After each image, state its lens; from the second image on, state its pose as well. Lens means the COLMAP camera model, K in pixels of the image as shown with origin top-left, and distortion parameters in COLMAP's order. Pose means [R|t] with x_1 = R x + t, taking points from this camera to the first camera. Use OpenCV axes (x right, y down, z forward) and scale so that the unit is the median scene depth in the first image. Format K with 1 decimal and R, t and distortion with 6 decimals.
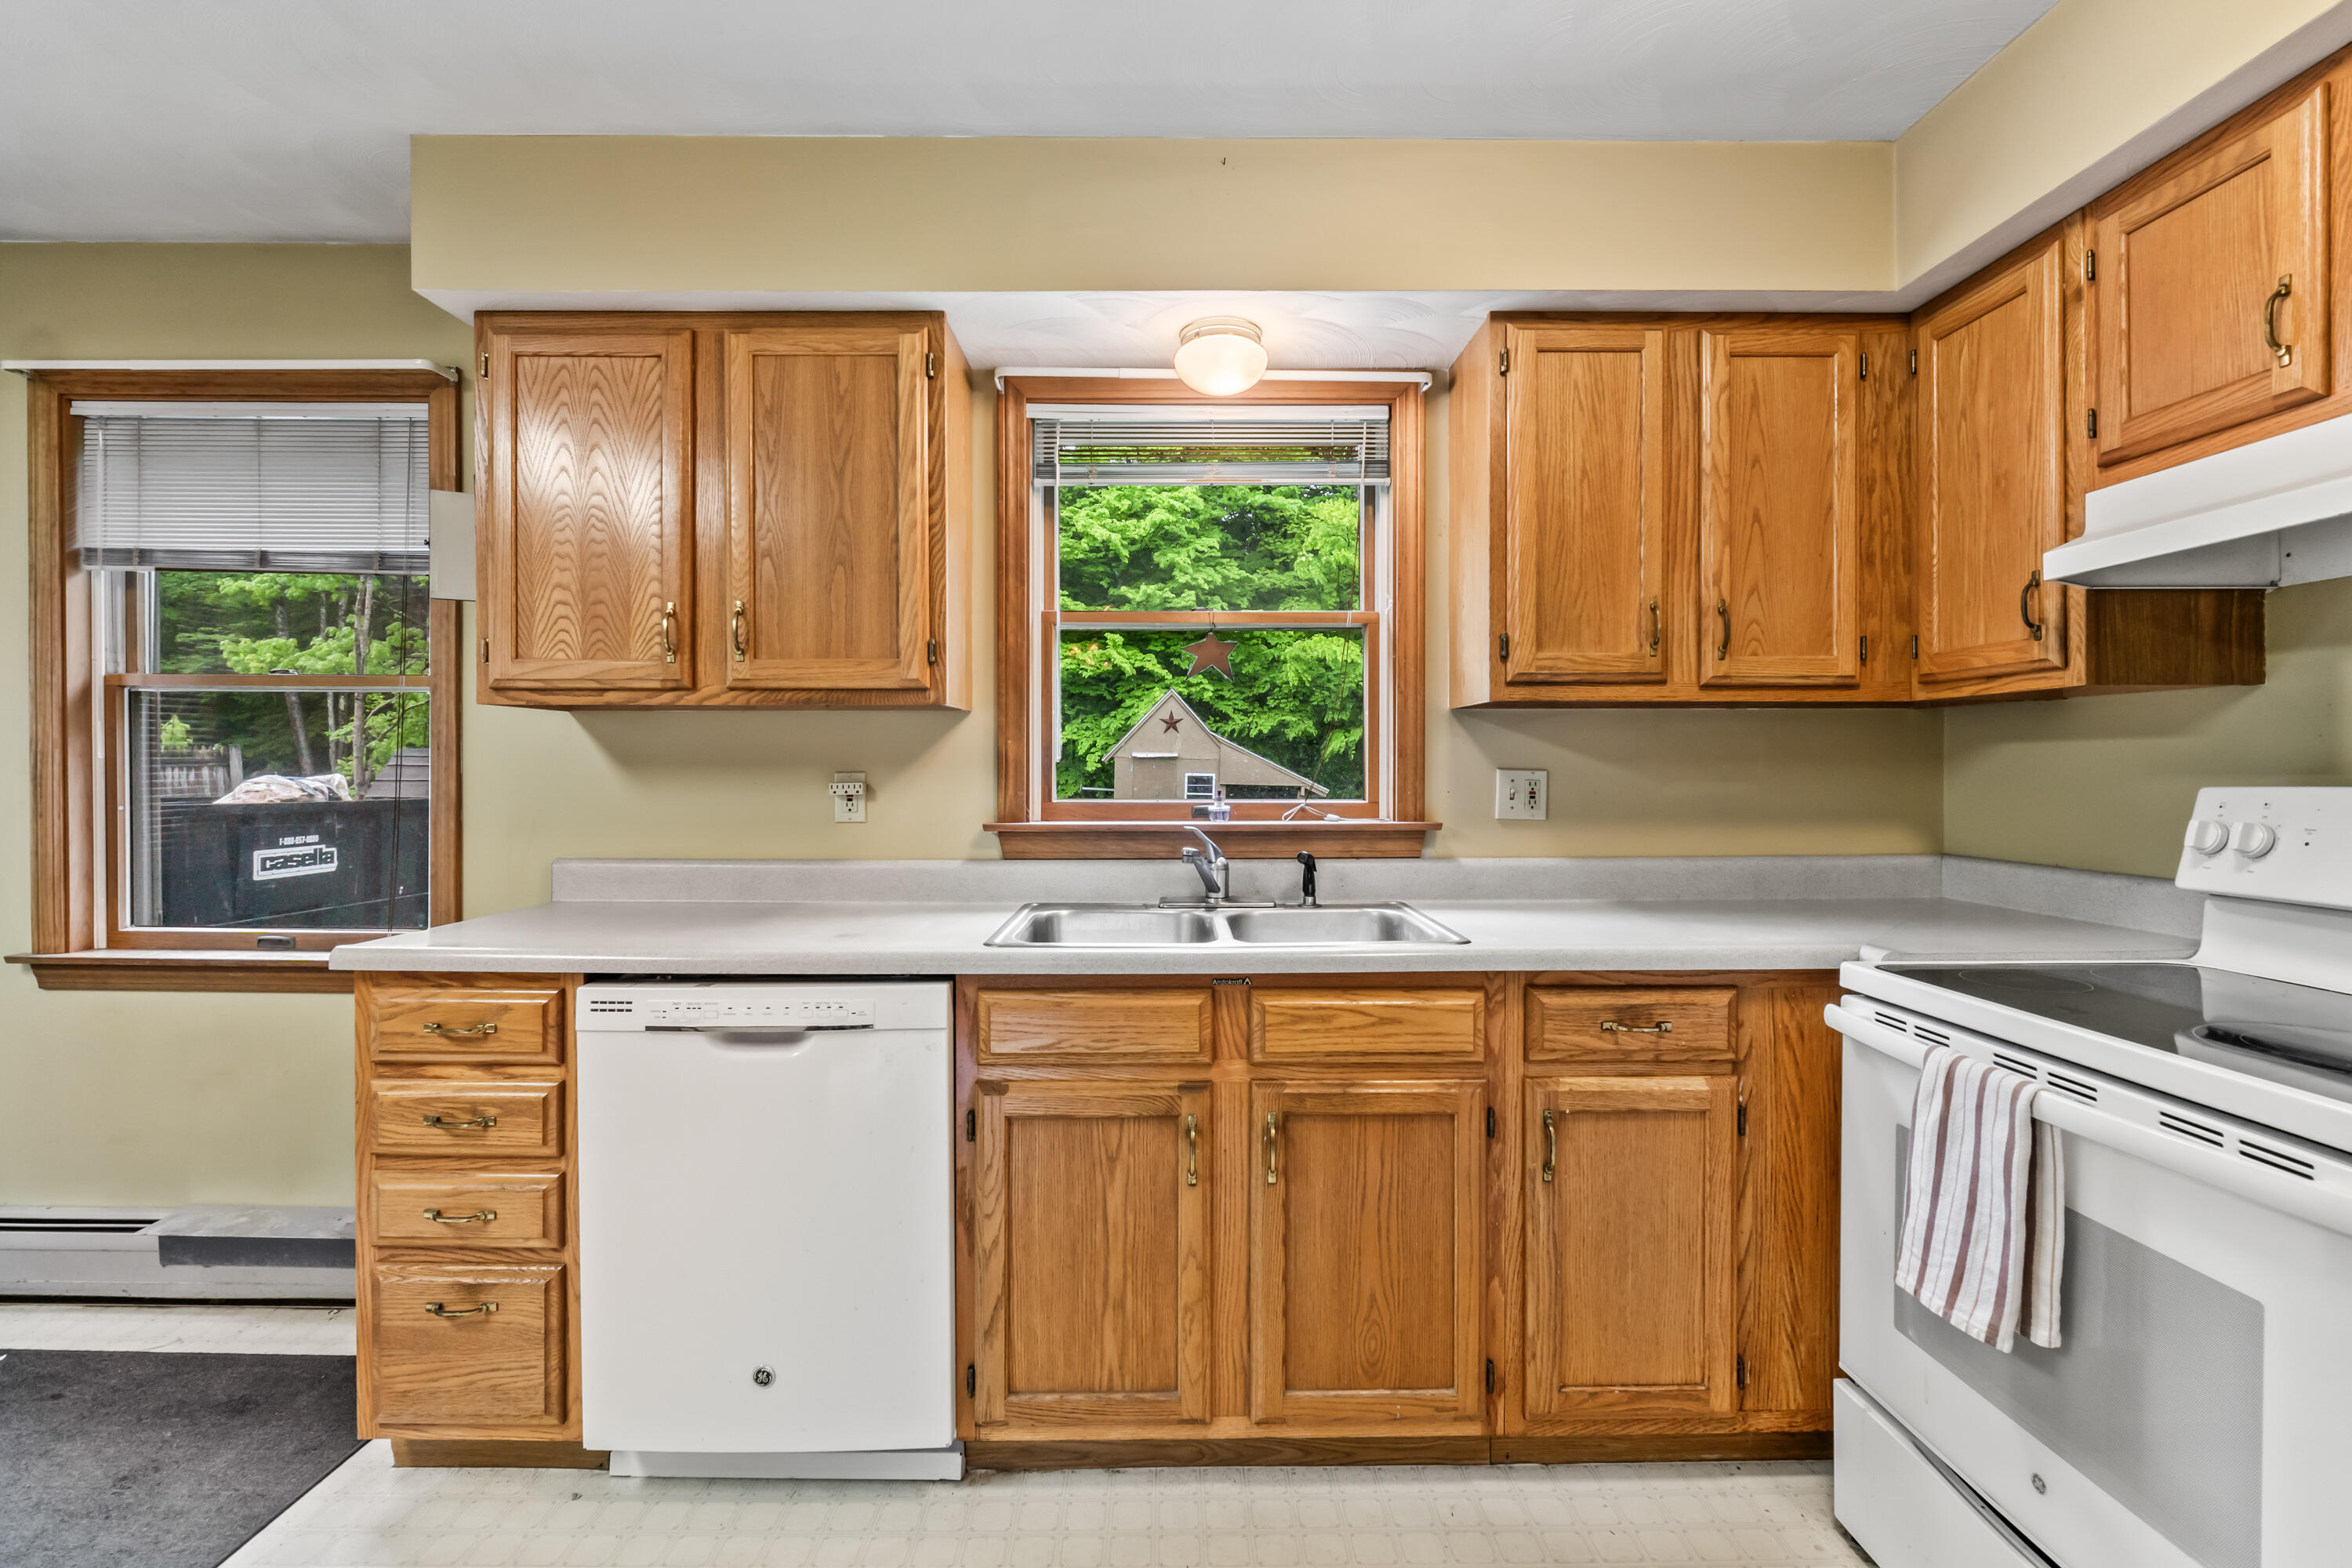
lens RADIAL K [[972.6, 0, 1178.3], [0, 972.6, 773.1], [0, 0, 1]] dist [-0.000604, 0.000026]
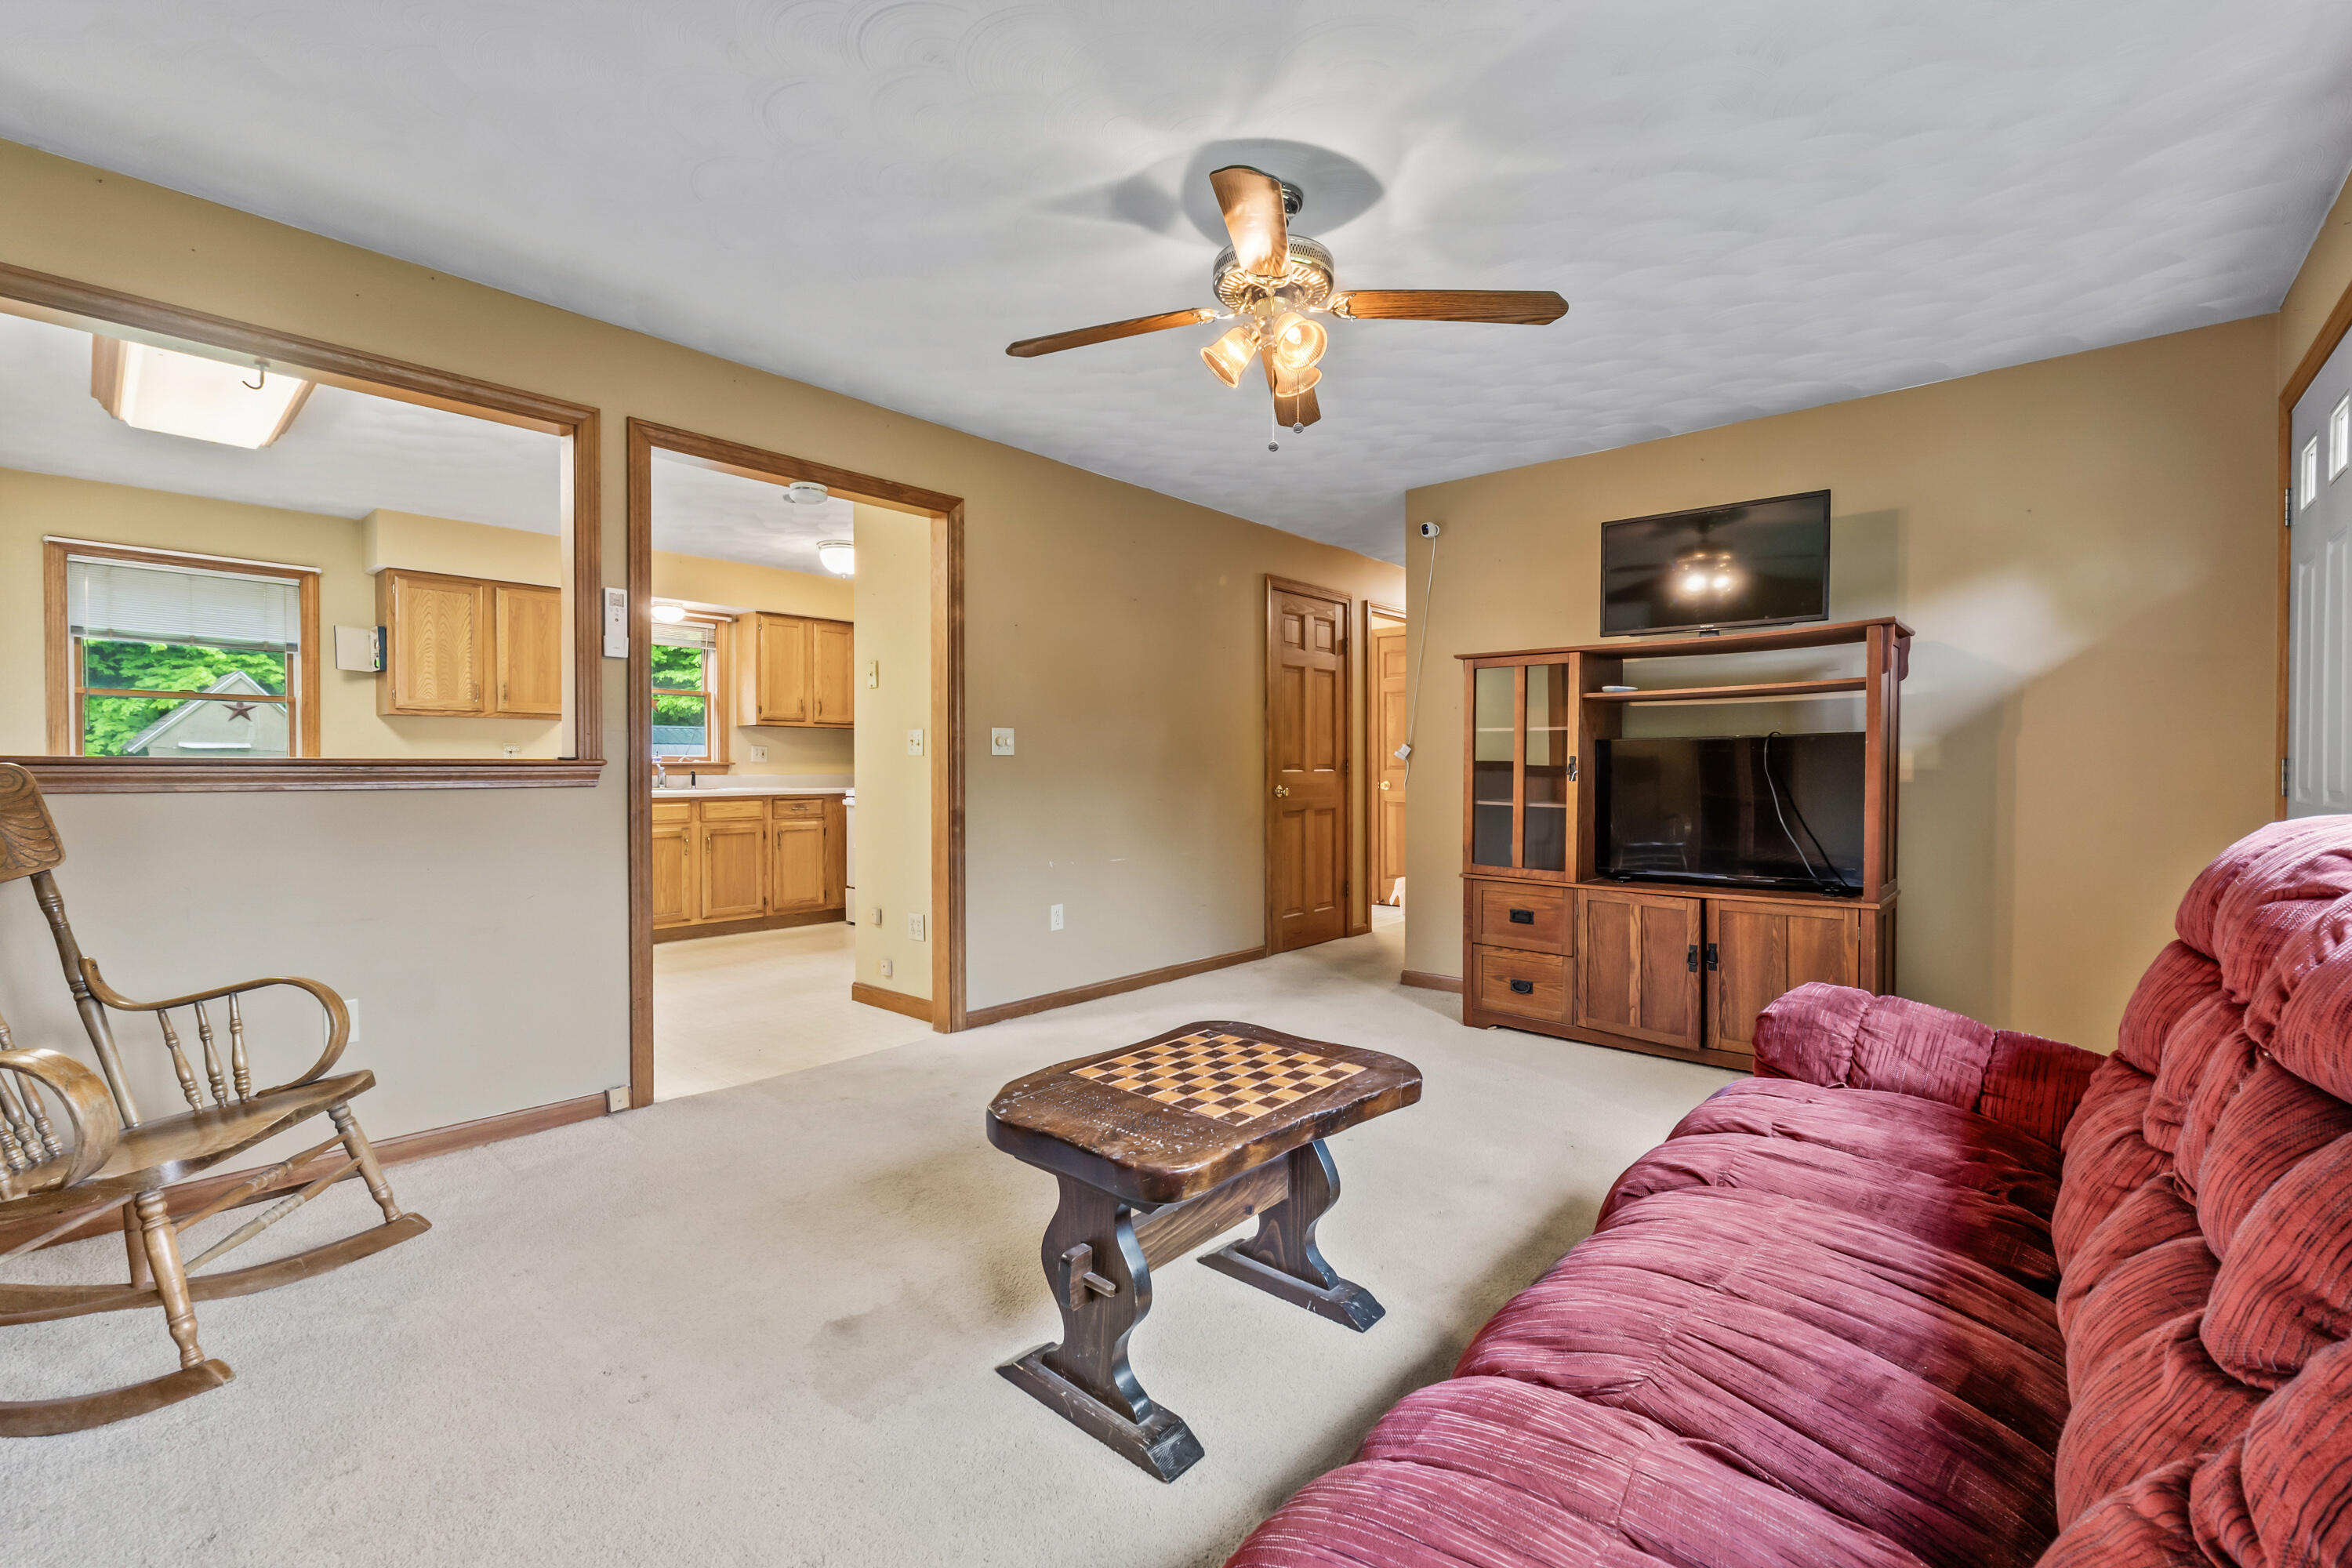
lens RADIAL K [[972.6, 0, 1178.3], [0, 972.6, 773.1], [0, 0, 1]] dist [-0.000604, 0.000026]
pose [[0.653973, -0.005678, 0.756496, -1.508379], [0.005815, 0.999980, 0.002479, 0.112256], [-0.756495, 0.002778, 0.653993, -2.743986]]
